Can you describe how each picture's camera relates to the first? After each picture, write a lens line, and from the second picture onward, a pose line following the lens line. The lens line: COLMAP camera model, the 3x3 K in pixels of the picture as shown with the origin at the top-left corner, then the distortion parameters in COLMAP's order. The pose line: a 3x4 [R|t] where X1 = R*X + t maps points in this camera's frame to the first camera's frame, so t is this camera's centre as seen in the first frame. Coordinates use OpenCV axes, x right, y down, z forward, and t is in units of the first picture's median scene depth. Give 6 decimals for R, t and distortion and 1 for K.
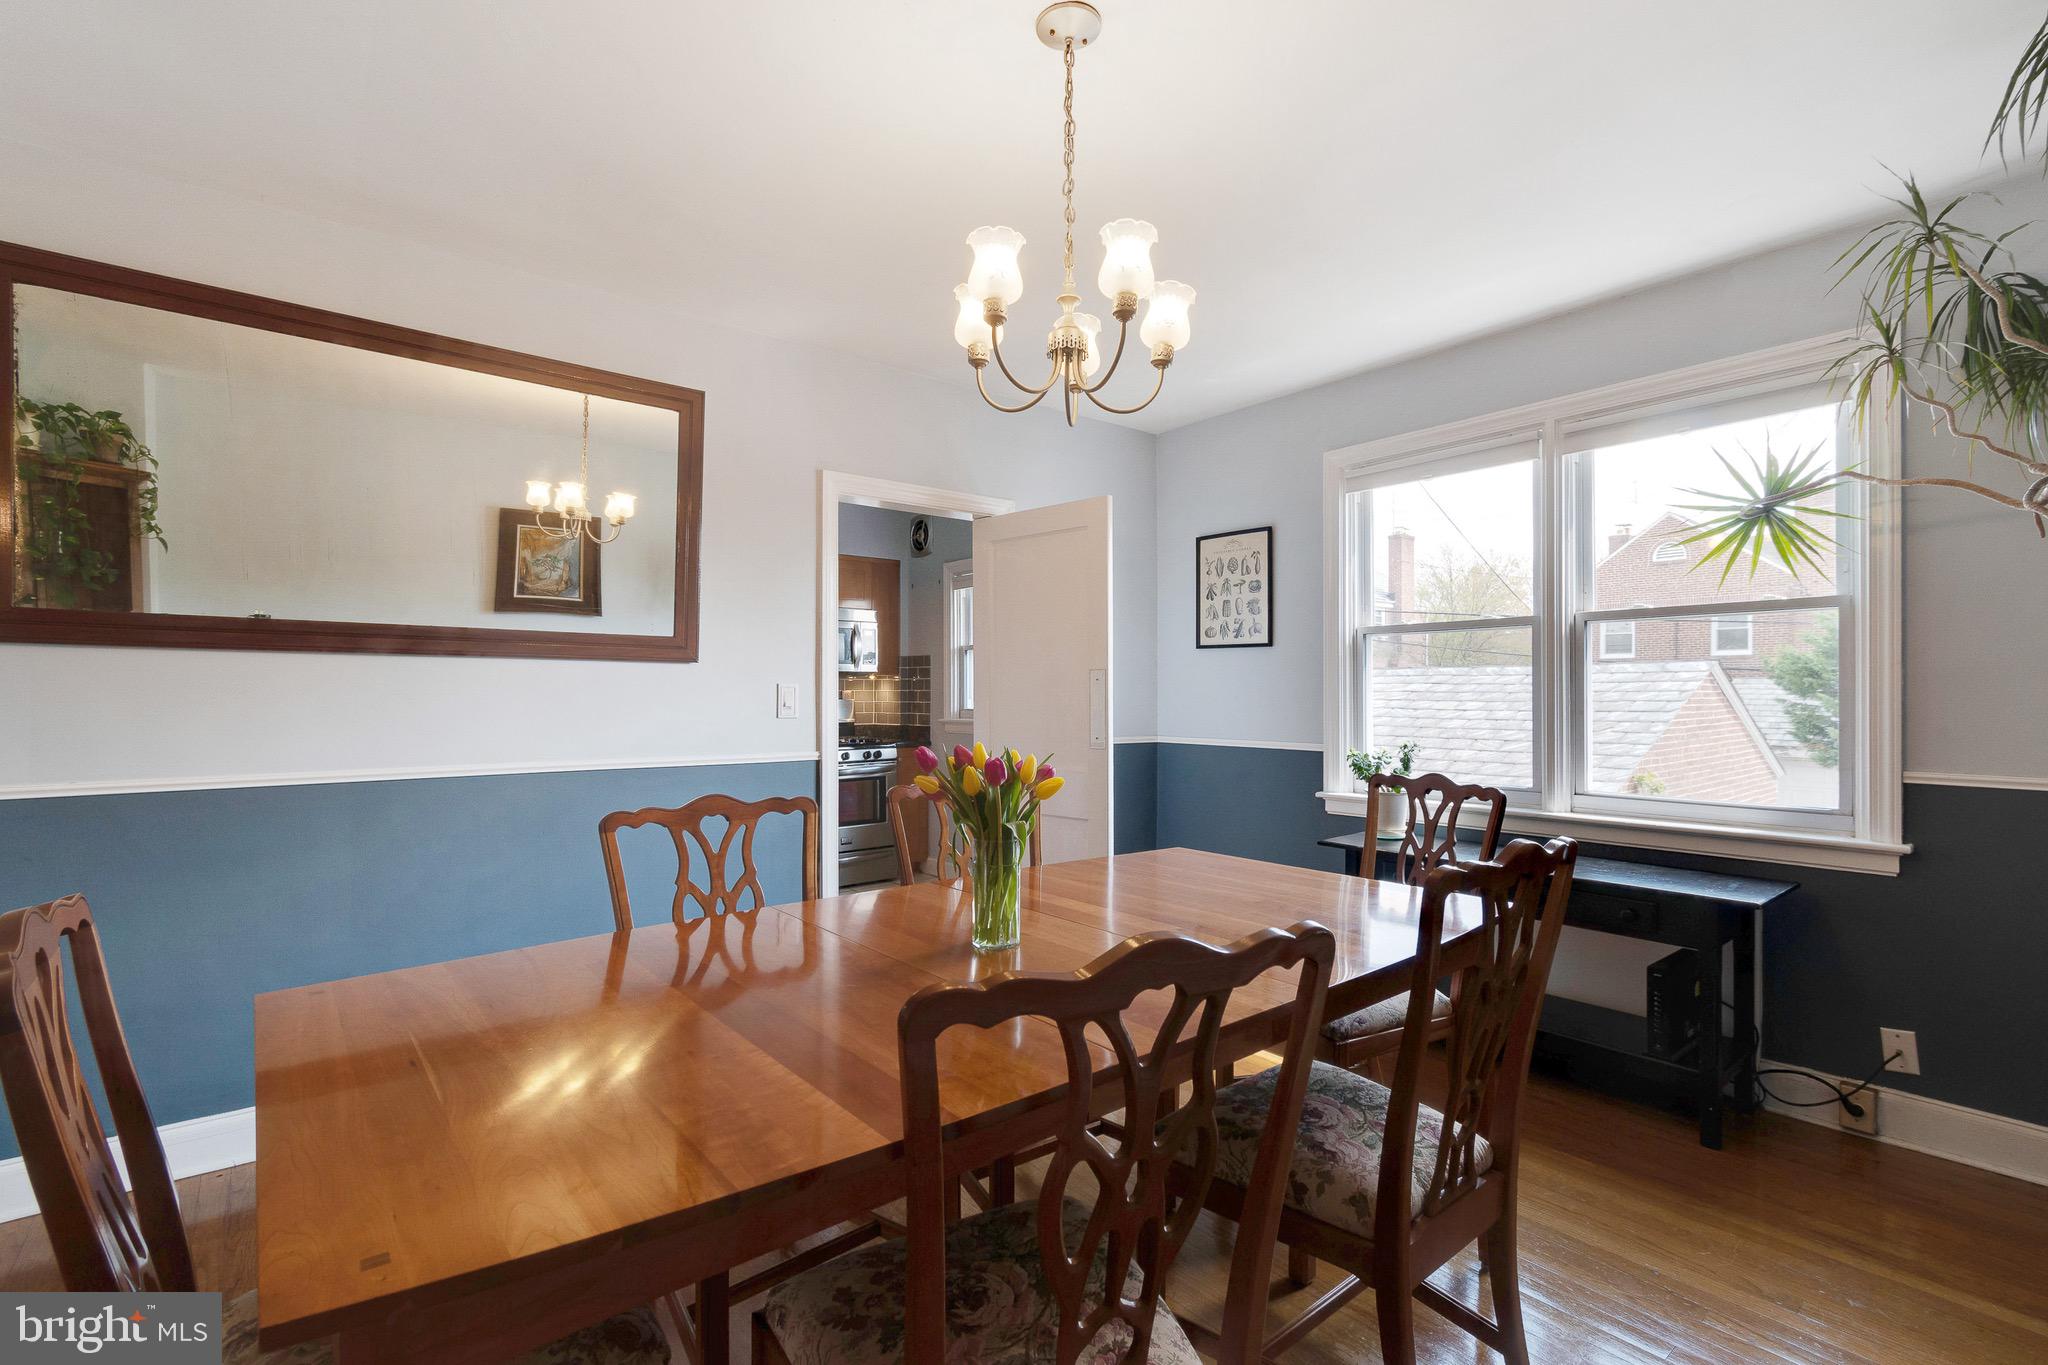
lens RADIAL K [[922.2, 0, 1003.0], [0, 922.2, 686.2], [0, 0, 1]] dist [-0.000200, -0.000540]
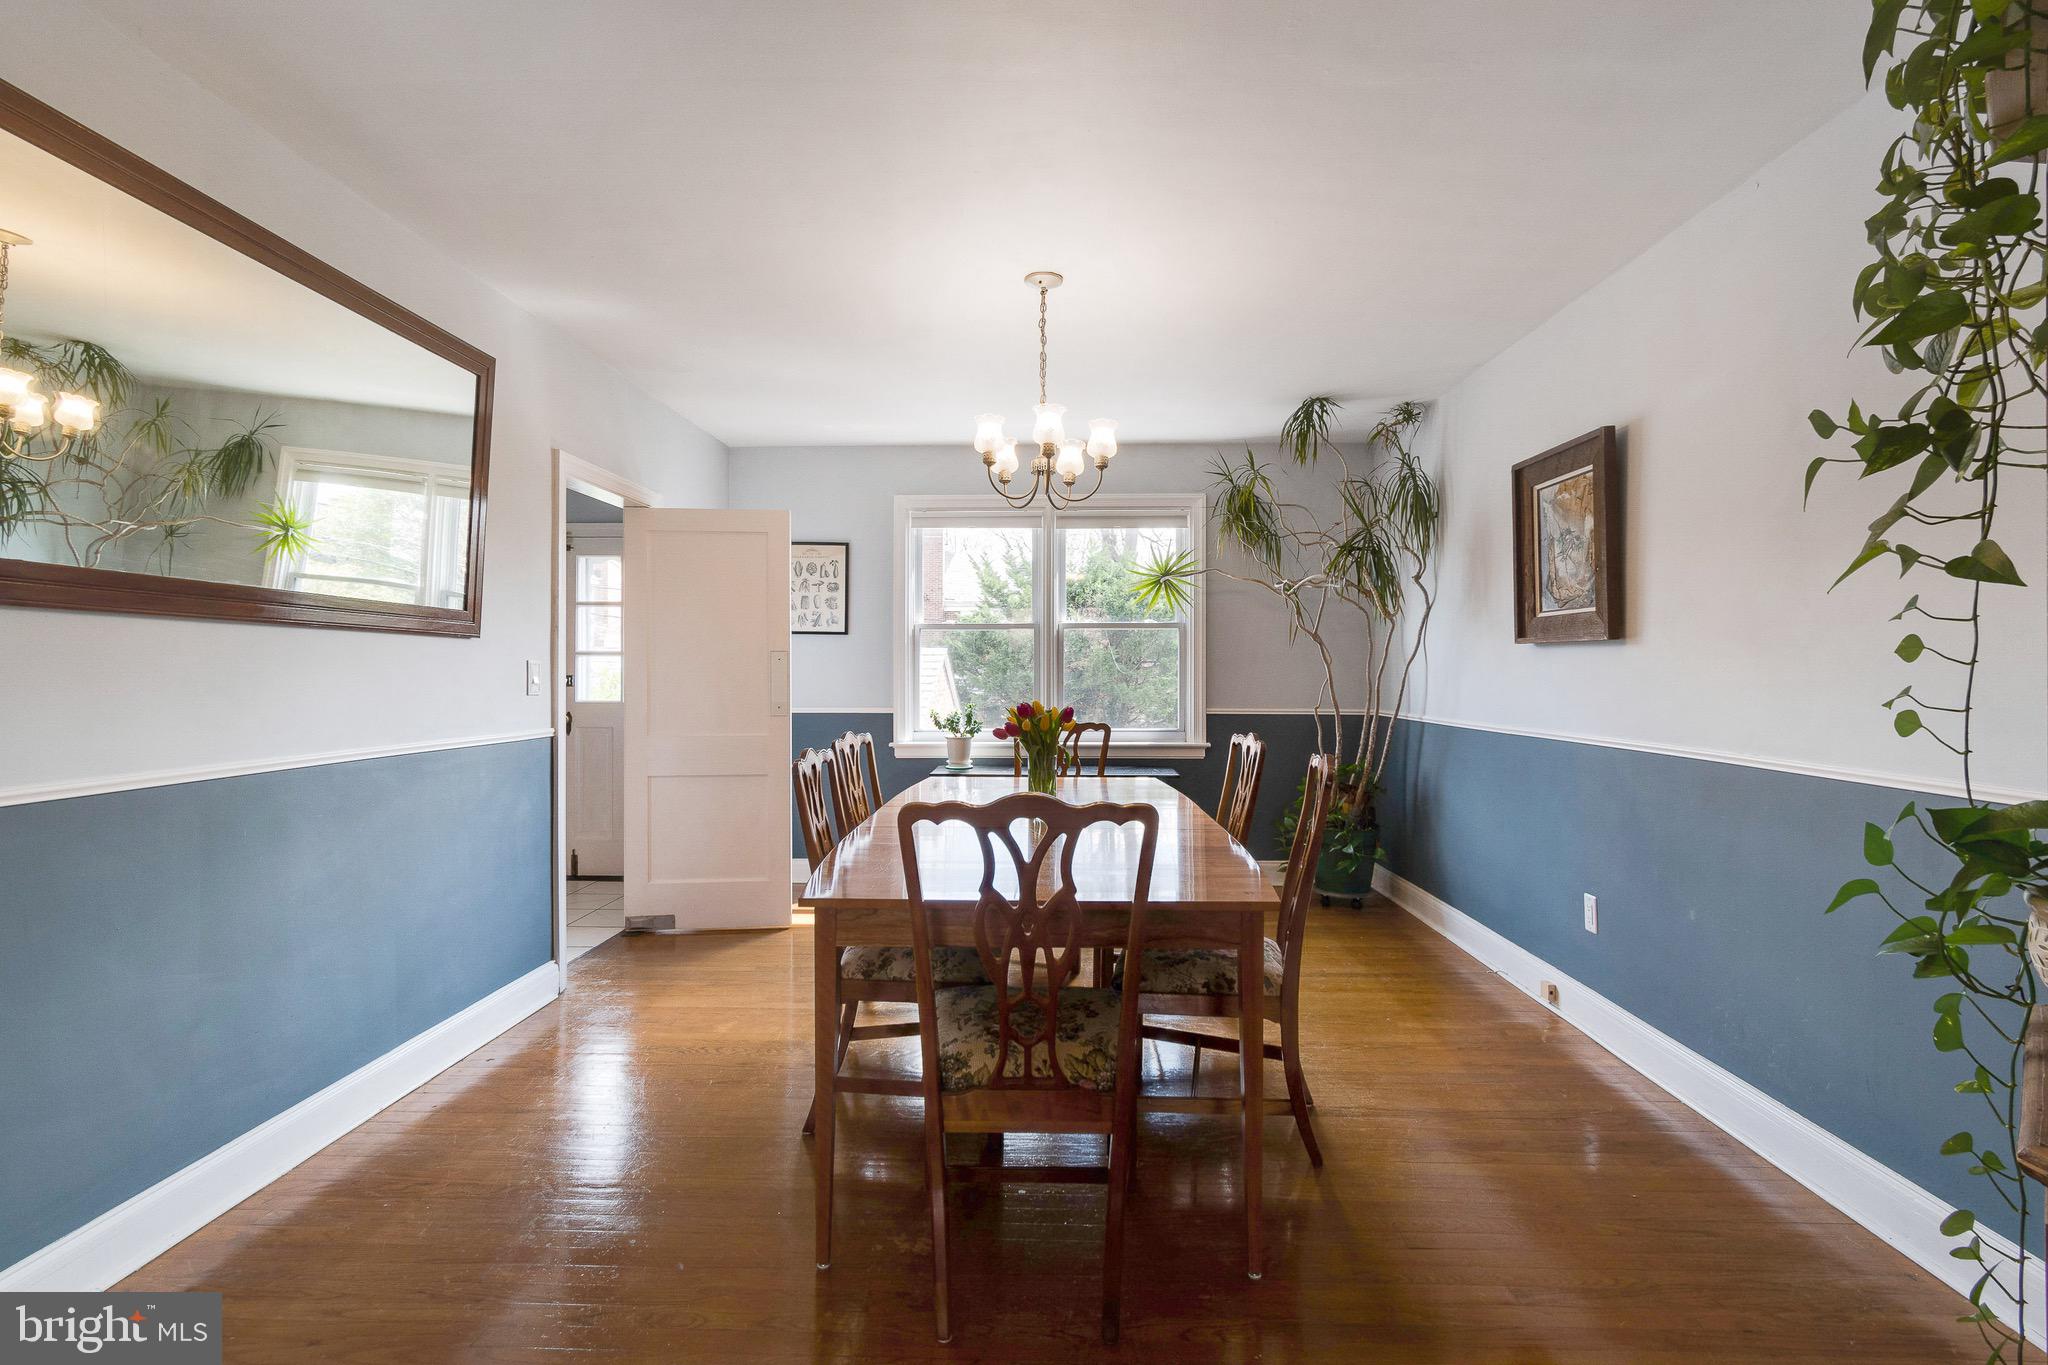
lens RADIAL K [[922.2, 0, 1023.5], [0, 922.2, 673.9], [0, 0, 1]] dist [-0.000200, -0.000540]
pose [[0.656988, -0.001684, 0.753899, -0.562088], [-0.008526, 0.999917, 0.009664, -0.002653], [-0.753853, -0.012777, 0.656919, -0.047116]]
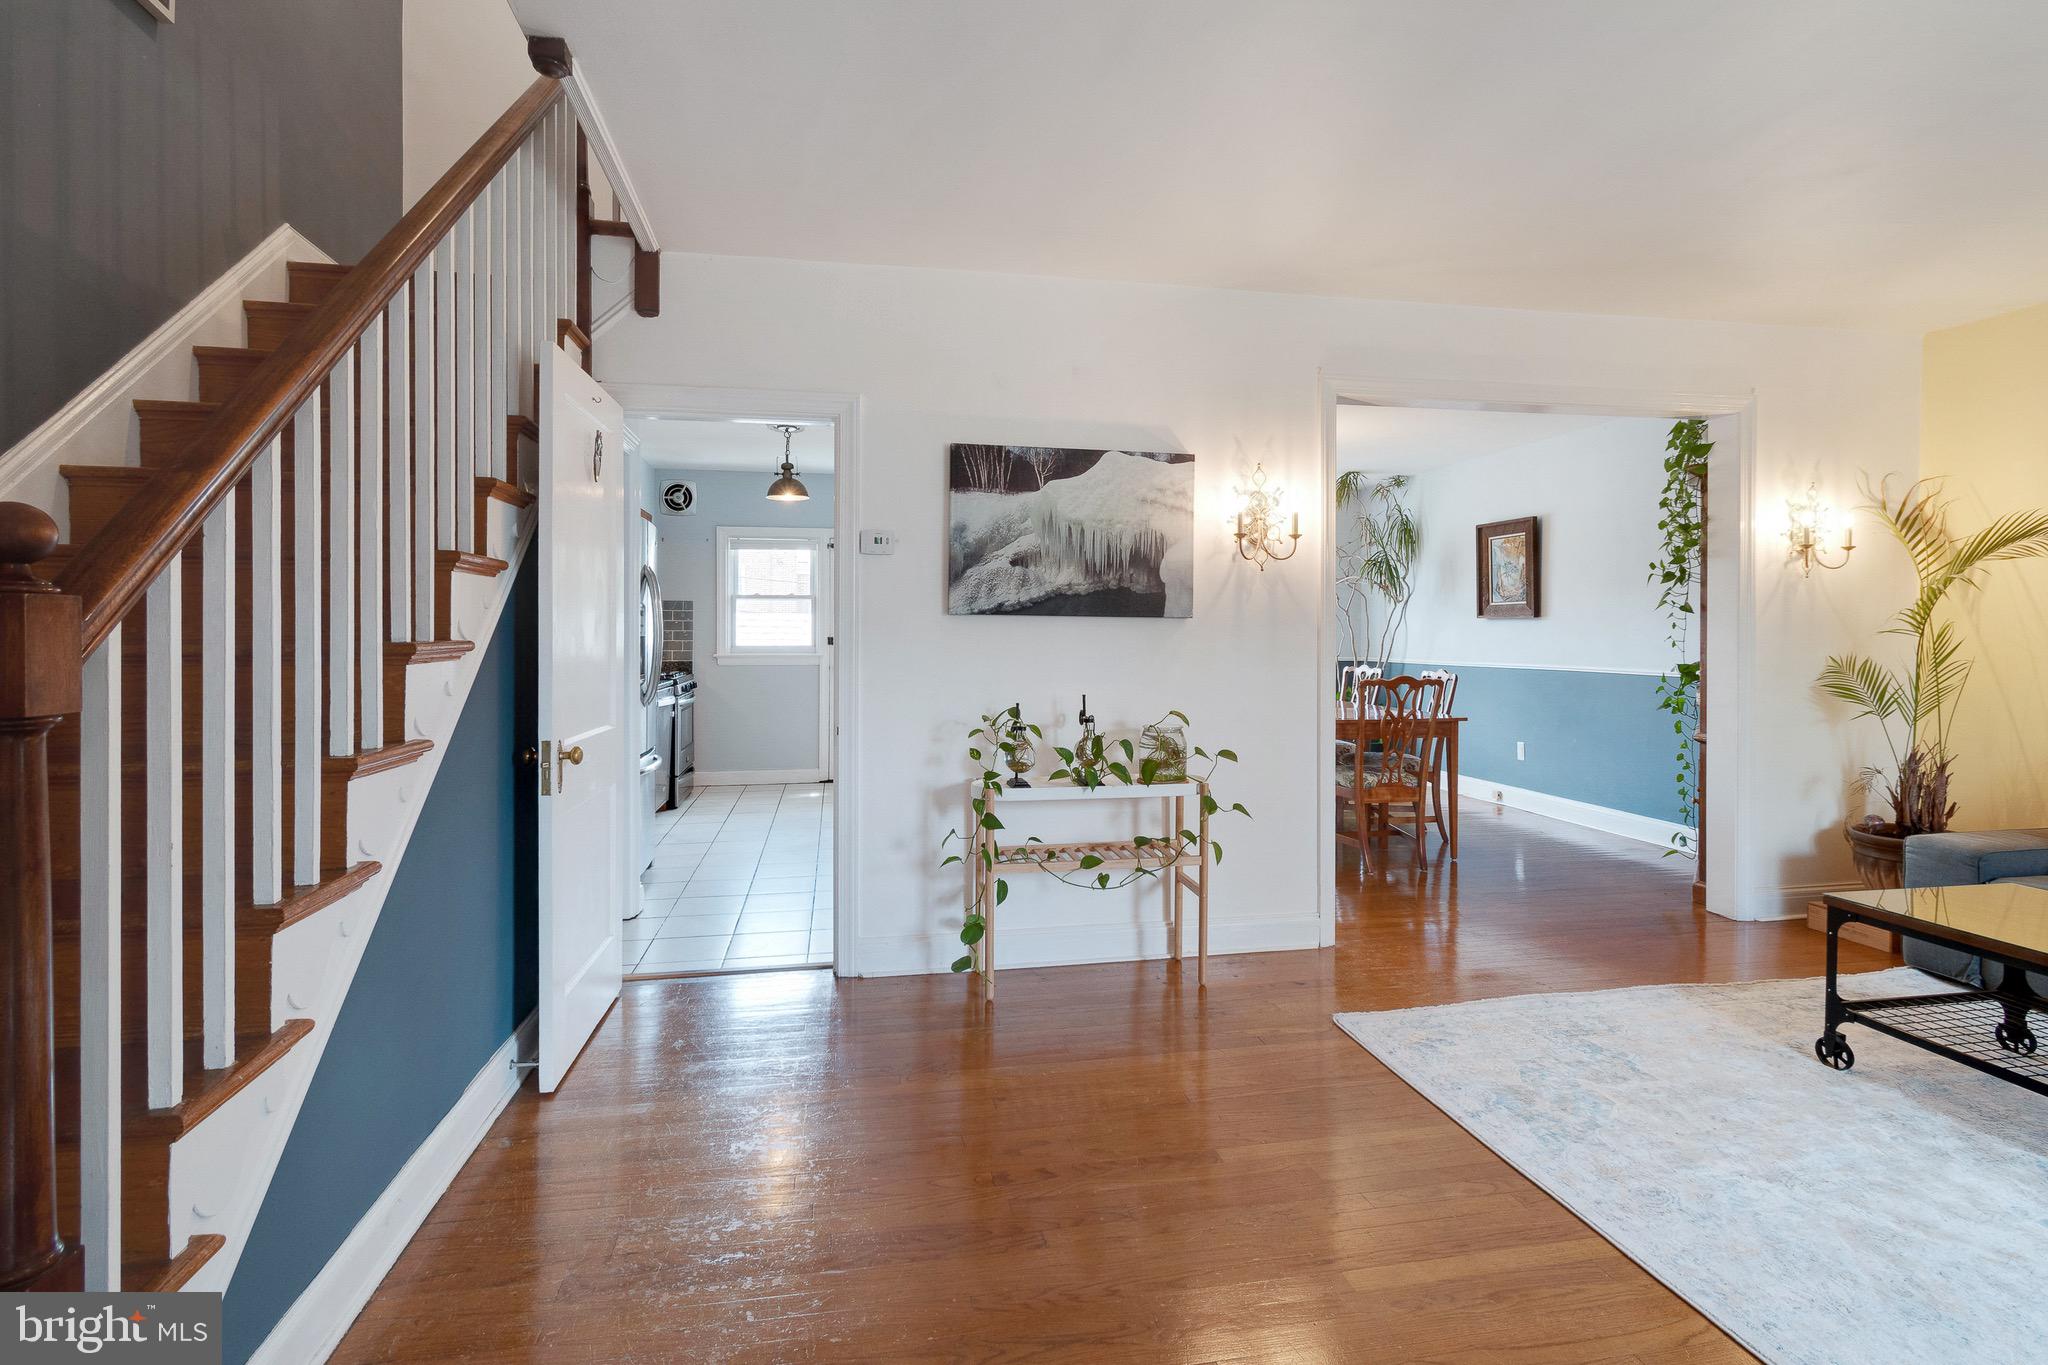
lens RADIAL K [[991.5, 0, 1018.6], [0, 991.5, 645.1], [0, 0, 1]] dist [0.001535, -0.000640]
pose [[0.471361, -0.009342, 0.881891, -1.479070], [-0.007644, 0.999863, 0.014678, 0.001575], [-0.881907, -0.013660, 0.471225, 0.050767]]
